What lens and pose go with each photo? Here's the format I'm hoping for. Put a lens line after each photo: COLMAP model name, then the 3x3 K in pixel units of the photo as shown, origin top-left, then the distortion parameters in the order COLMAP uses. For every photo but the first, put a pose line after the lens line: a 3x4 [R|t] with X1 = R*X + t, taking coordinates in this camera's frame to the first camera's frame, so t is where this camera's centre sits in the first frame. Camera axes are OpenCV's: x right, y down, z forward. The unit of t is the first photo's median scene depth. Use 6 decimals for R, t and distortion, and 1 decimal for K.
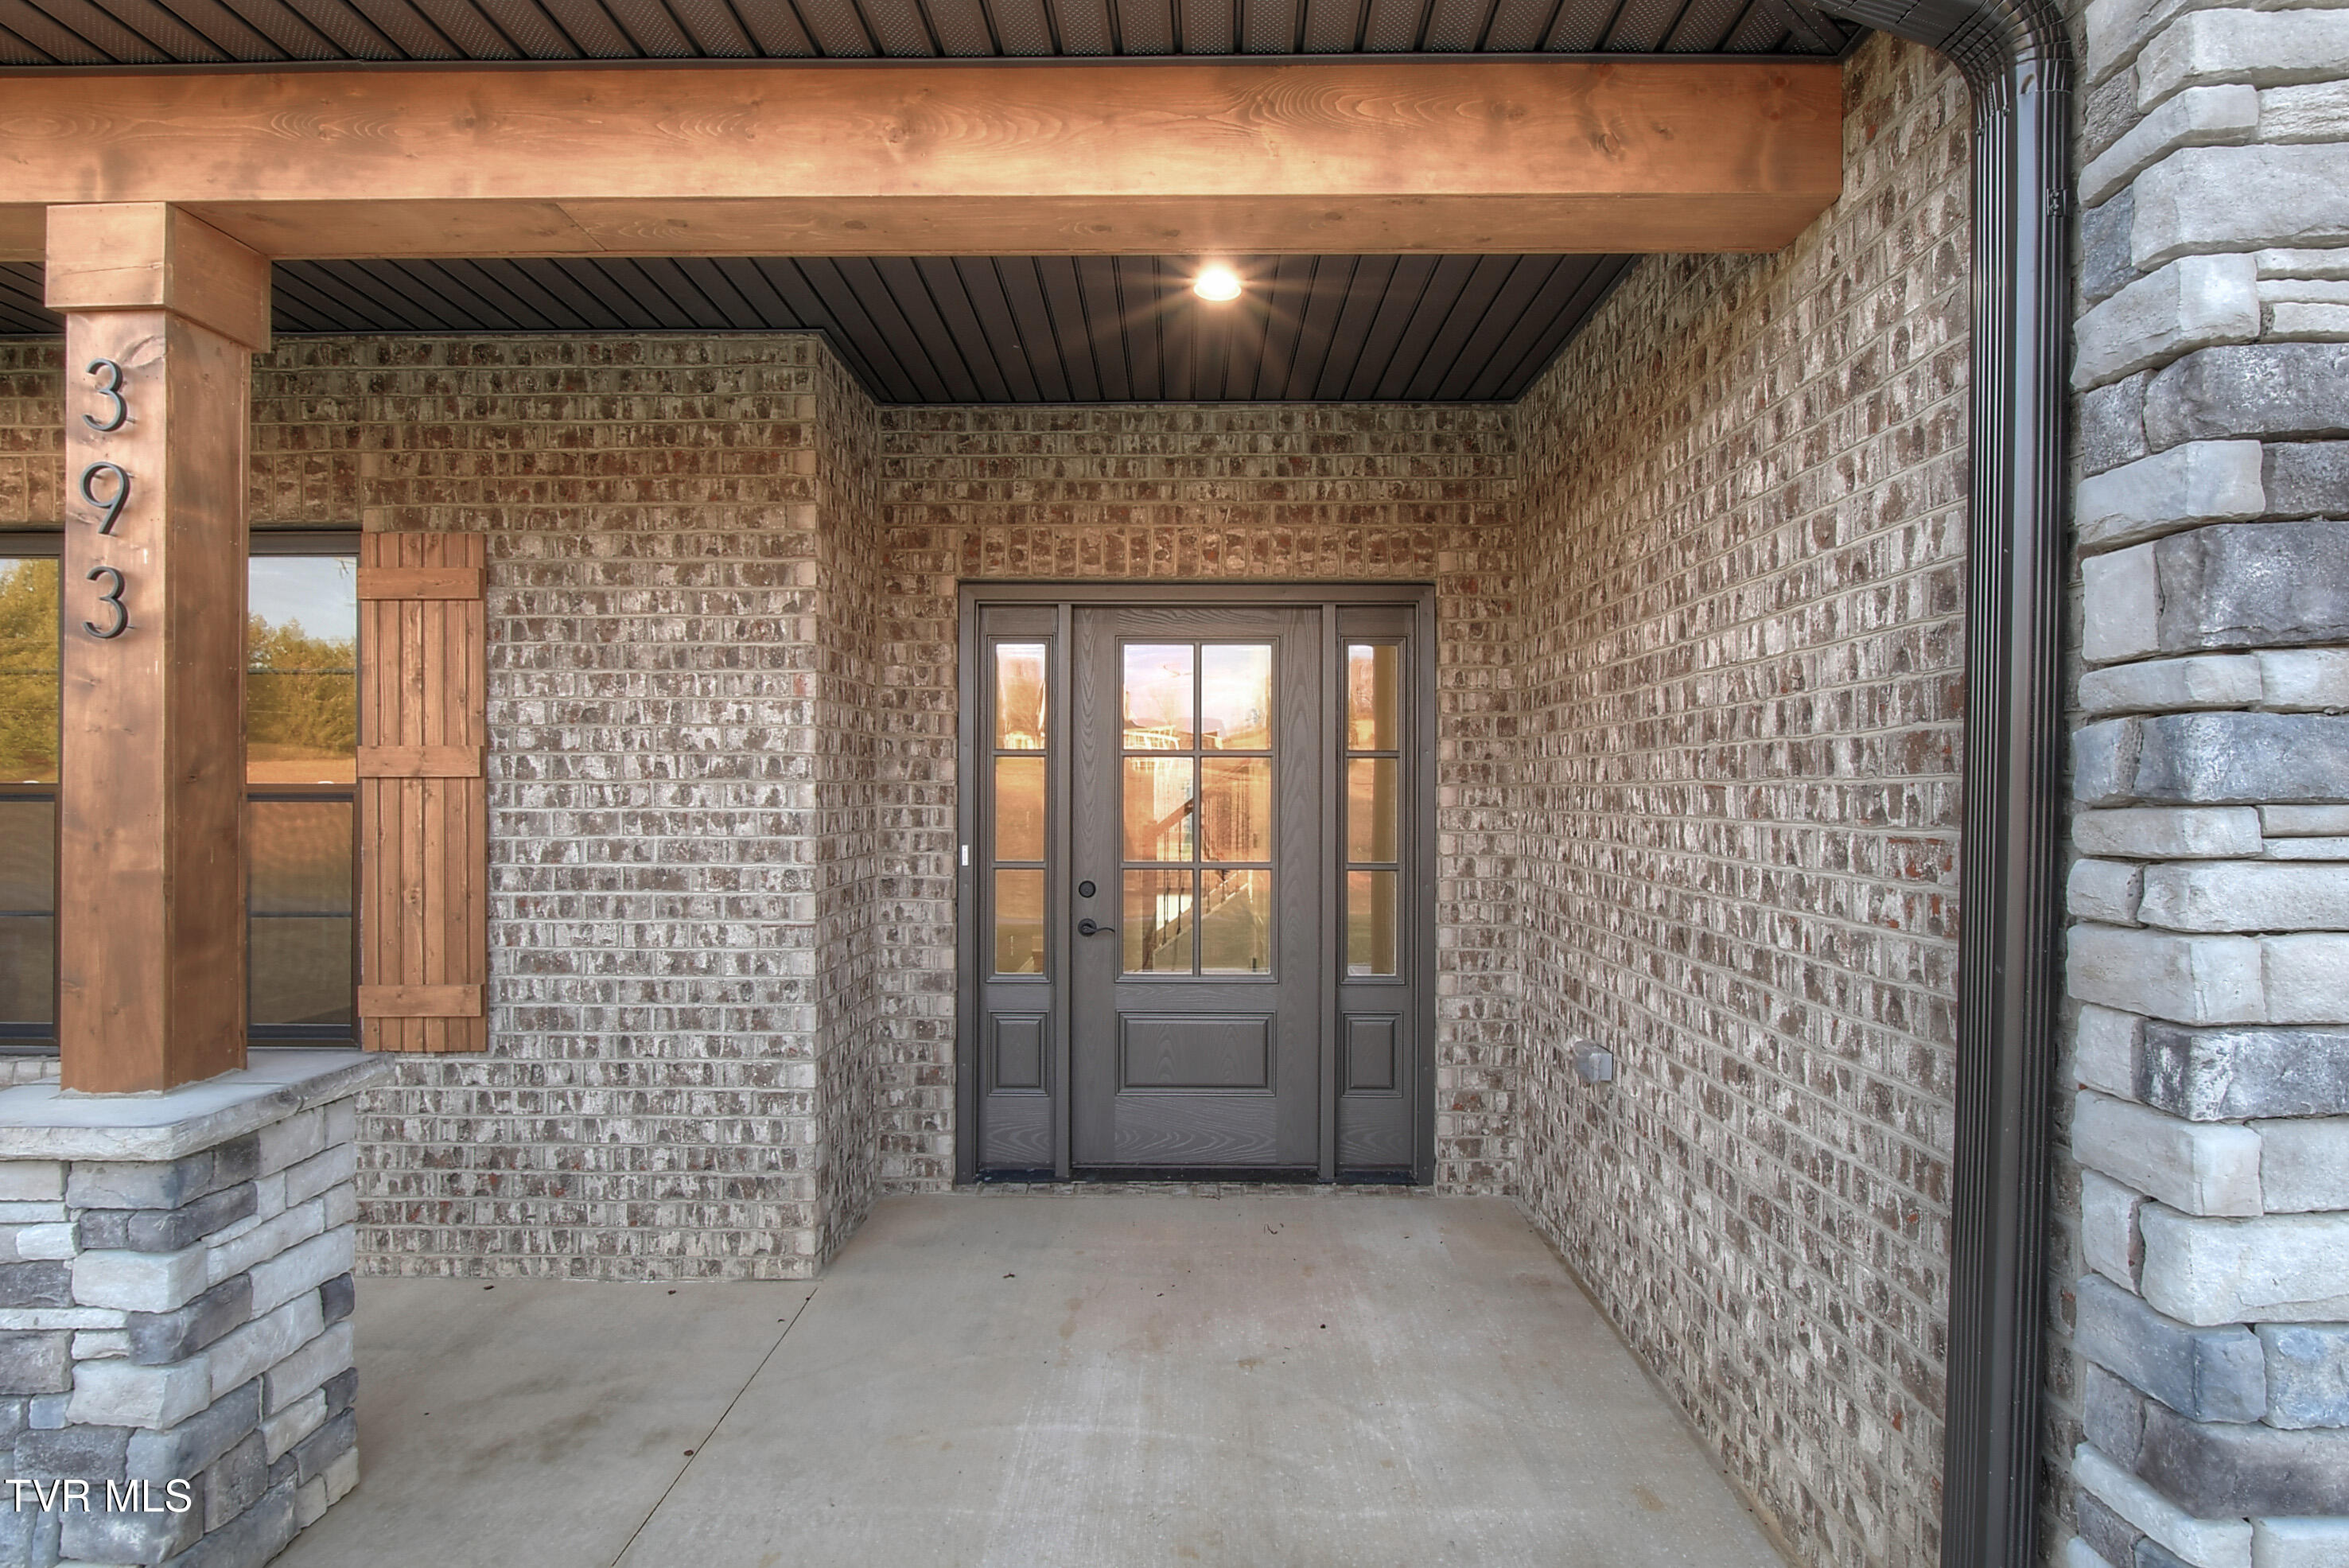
lens RADIAL K [[1132.1, 0, 1189.9], [0, 1132.1, 786.5], [0, 0, 1]] dist [-0.005751, -0.001810]
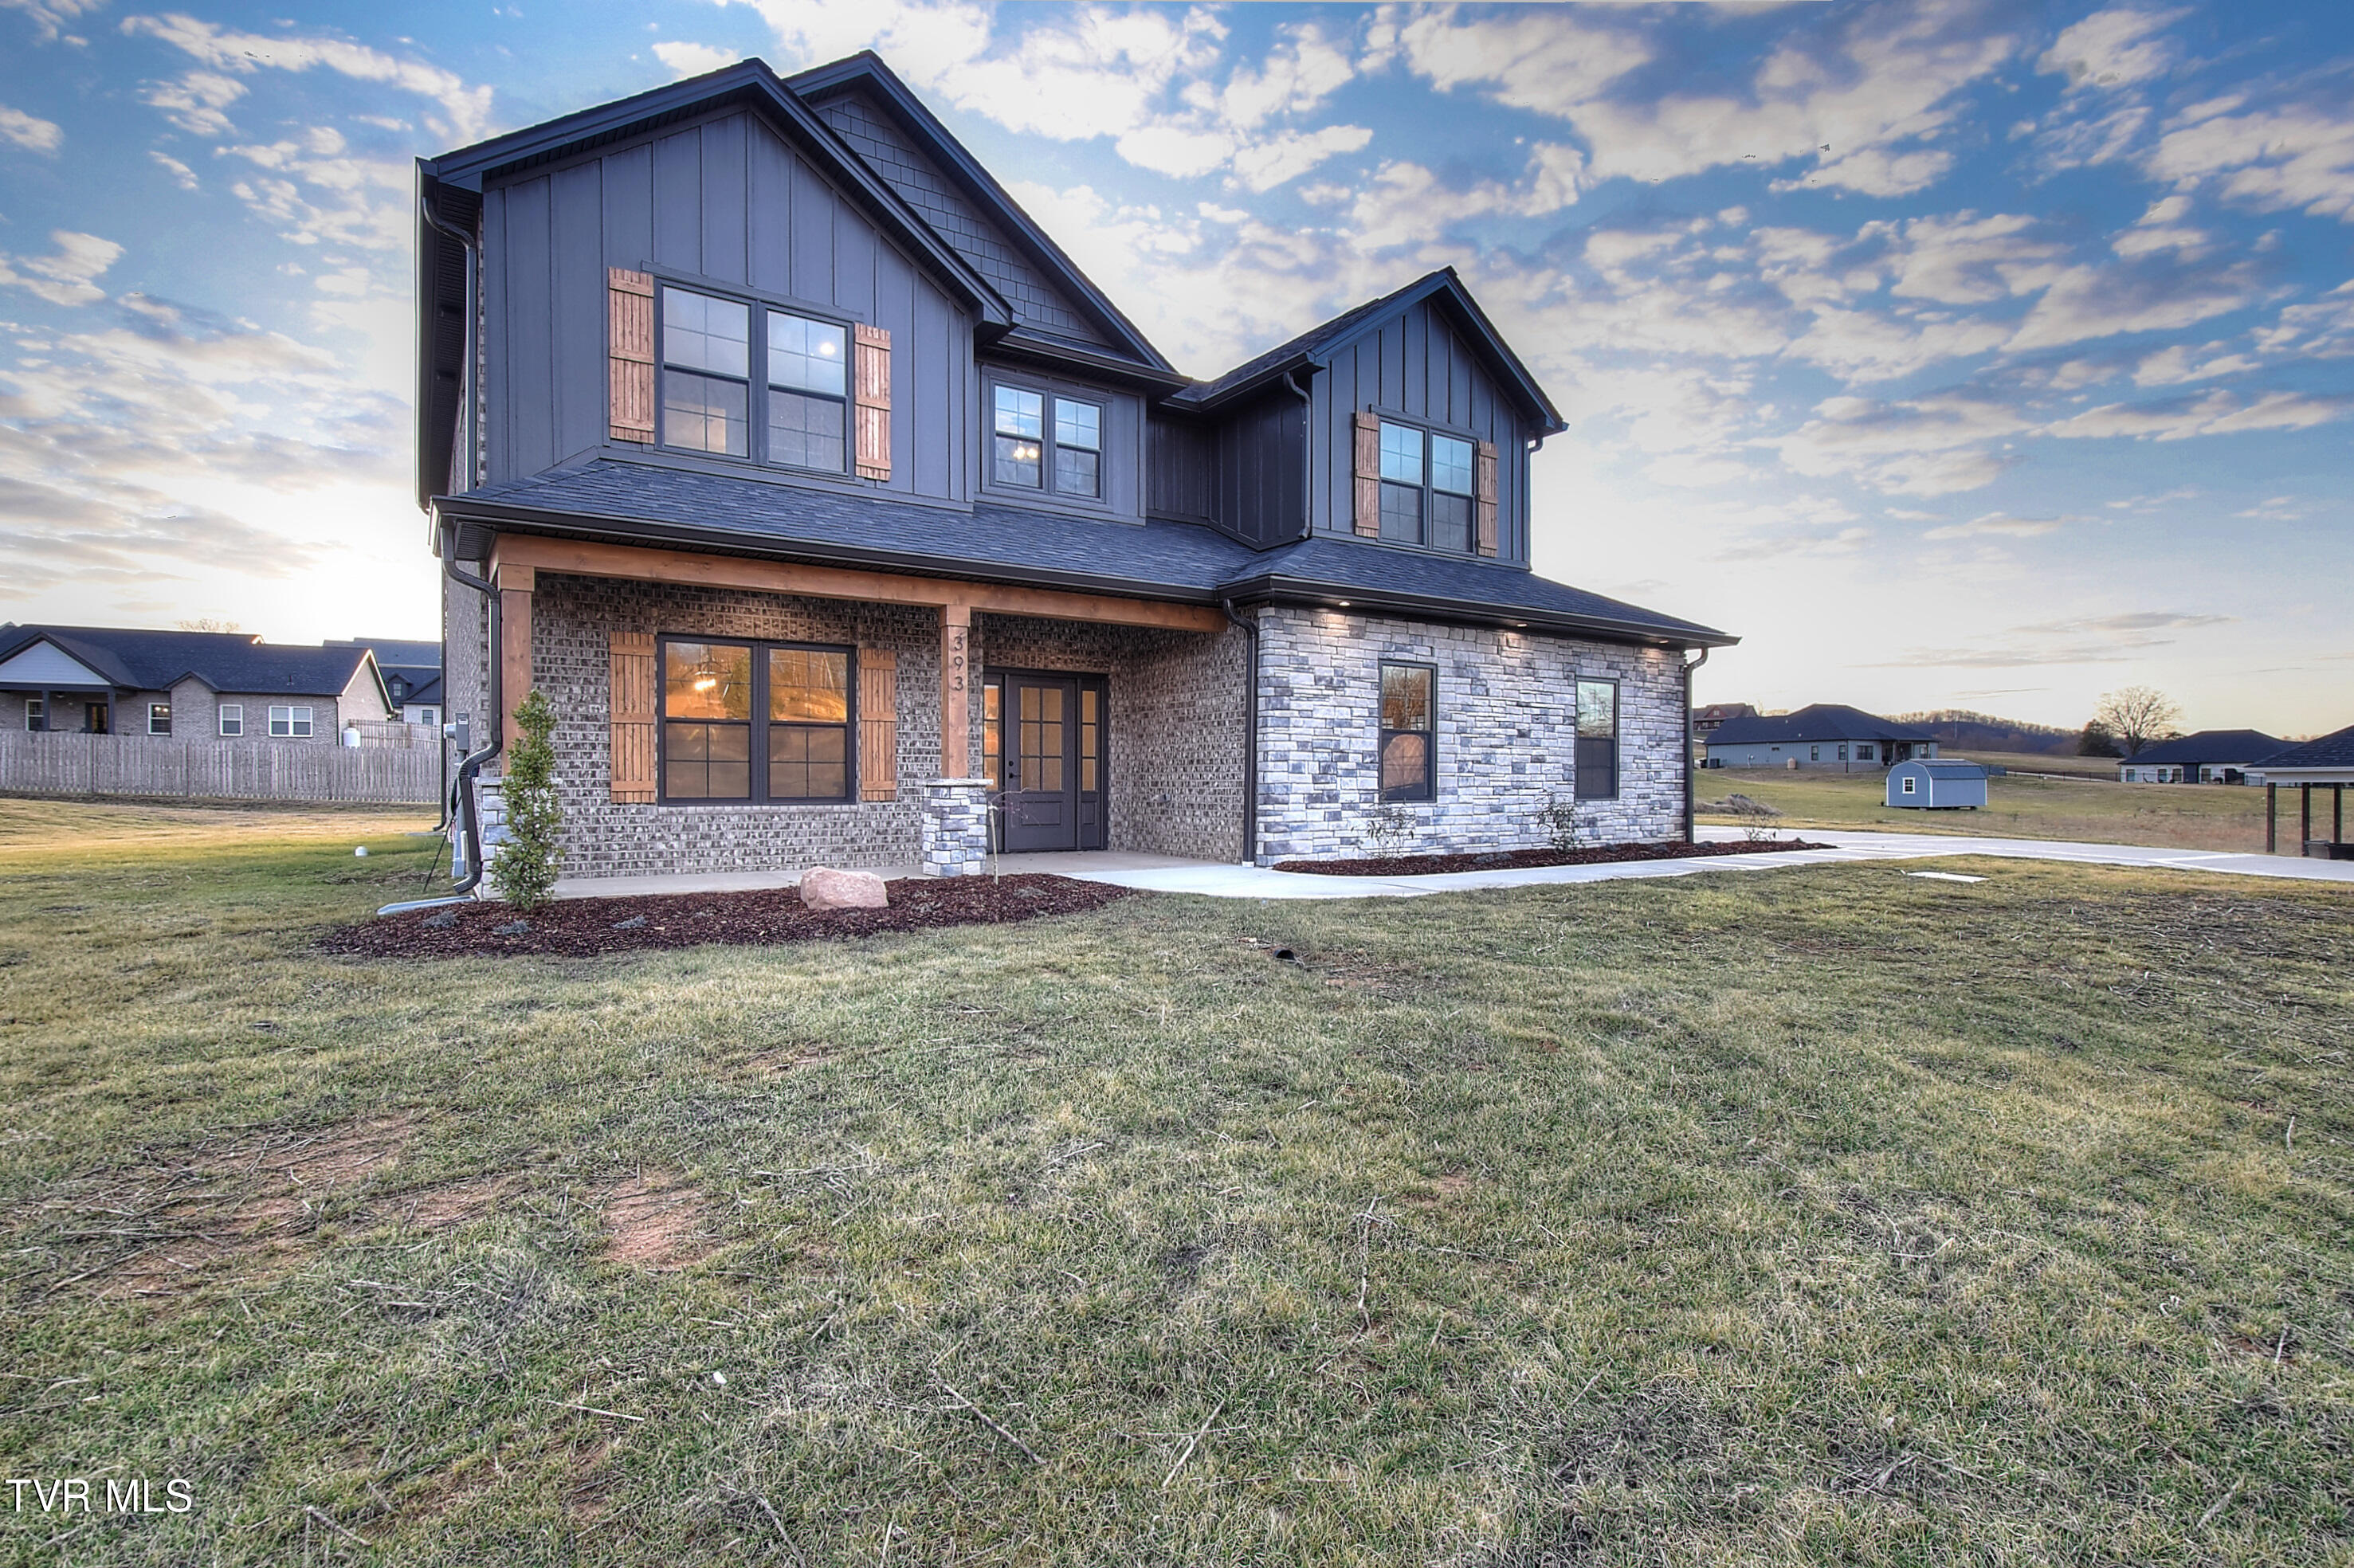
lens RADIAL K [[1071.9, 0, 1148.2], [0, 1071.9, 804.1], [0, 0, 1]] dist [-0.003199, -0.000515]
pose [[0.842032, -0.011087, 0.539314, -1.740922], [-0.001711, 0.999729, 0.023223, 0.166905], [-0.539425, -0.020477, 0.841784, -2.186805]]
